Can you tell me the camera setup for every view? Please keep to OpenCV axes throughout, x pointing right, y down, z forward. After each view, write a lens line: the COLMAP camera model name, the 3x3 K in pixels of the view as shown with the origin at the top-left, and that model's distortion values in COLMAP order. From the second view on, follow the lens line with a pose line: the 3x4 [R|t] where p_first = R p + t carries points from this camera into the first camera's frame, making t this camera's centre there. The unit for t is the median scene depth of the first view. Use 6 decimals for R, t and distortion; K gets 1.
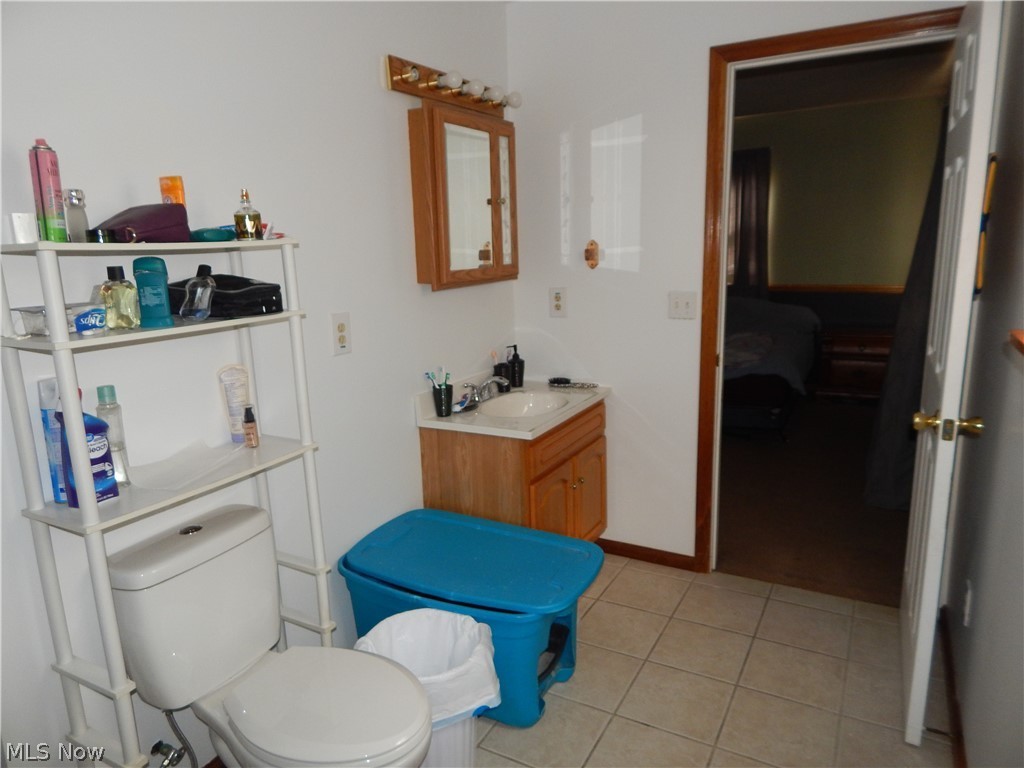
lens RADIAL K [[671.7, 0, 514.2], [0, 671.7, 382.2], [0, 0, 1]] dist [-0.000344, -0.003674]
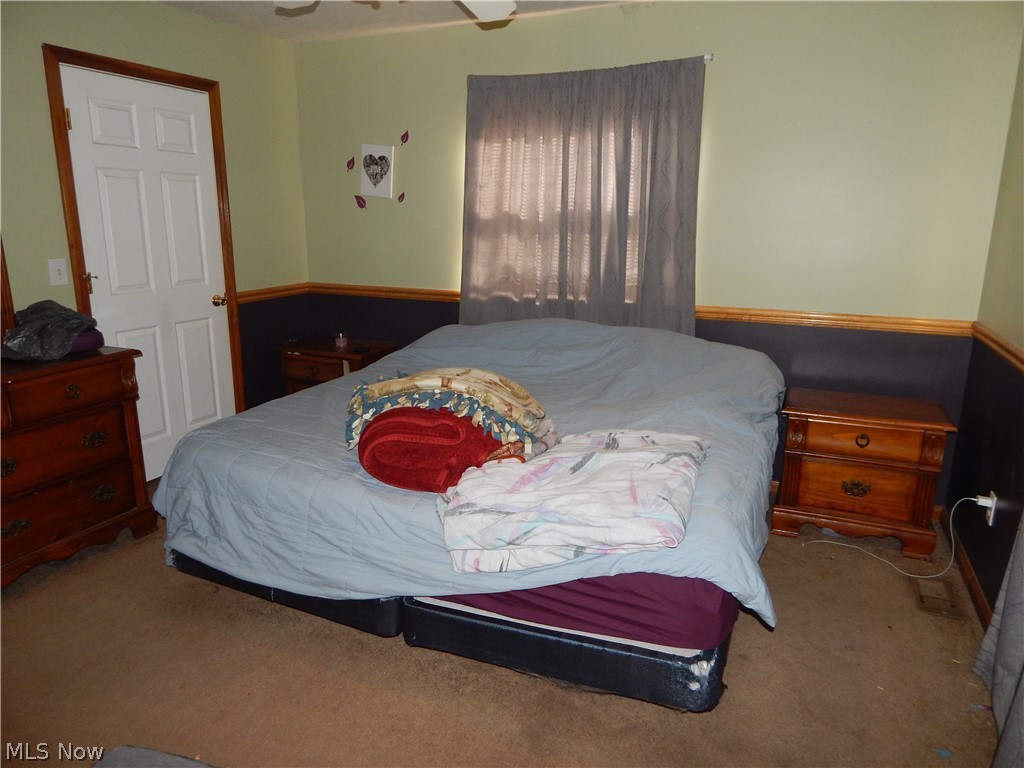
lens RADIAL K [[671.7, 0, 510.8], [0, 671.7, 381.7], [0, 0, 1]] dist [-0.000344, -0.003674]
pose [[0.995848, 0.014237, 0.089914, 0.241593], [-0.016862, 0.999451, 0.028507, -0.133718], [-0.089458, -0.029905, 0.995542, 0.626183]]
